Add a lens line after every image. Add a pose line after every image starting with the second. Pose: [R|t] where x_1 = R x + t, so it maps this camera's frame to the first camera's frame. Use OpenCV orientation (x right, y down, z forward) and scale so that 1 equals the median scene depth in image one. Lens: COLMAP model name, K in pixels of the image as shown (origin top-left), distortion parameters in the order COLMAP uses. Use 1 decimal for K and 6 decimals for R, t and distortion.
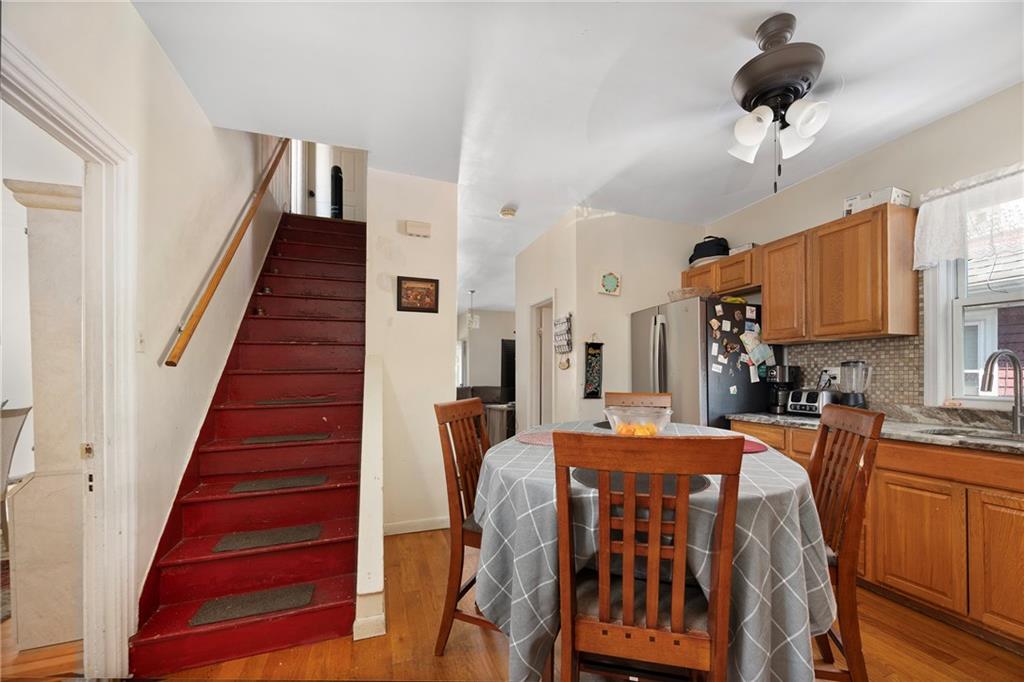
lens RADIAL K [[391.6, 0, 521.3], [0, 391.6, 374.8], [0, 0, 1]] dist [0.000025, -0.000066]
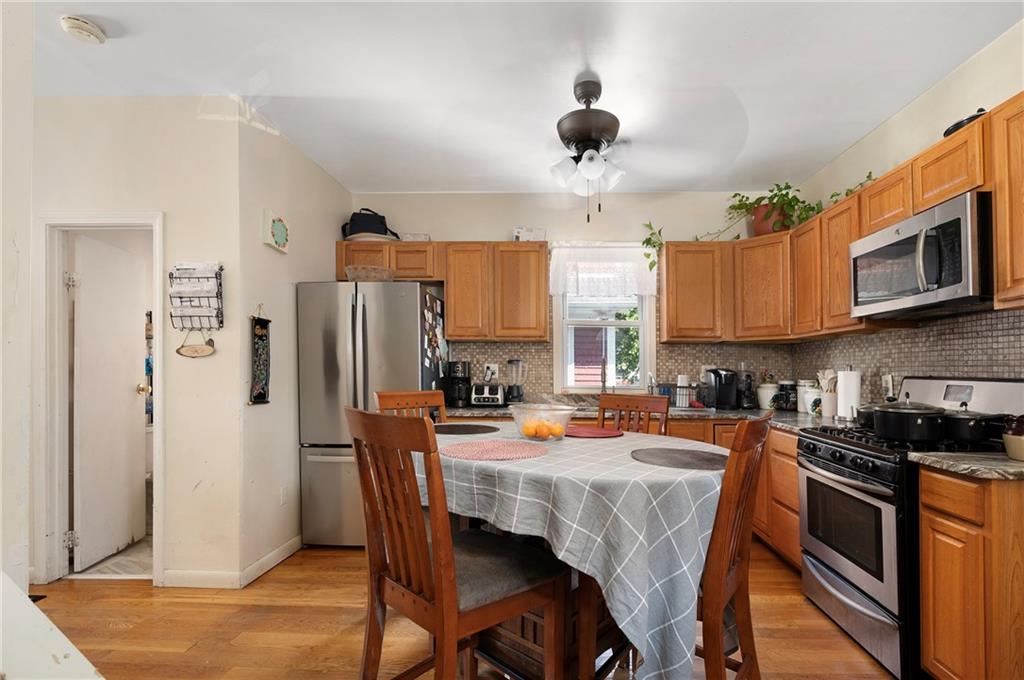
lens RADIAL K [[487.0, 0, 541.0], [0, 487.0, 371.5], [0, 0, 1]] dist [0.001252, 0.000252]
pose [[0.373410, 0.009614, 0.927616, -0.464966], [-0.006684, 0.999948, -0.007673, 0.011743], [-0.927642, -0.003335, 0.373455, 0.309498]]
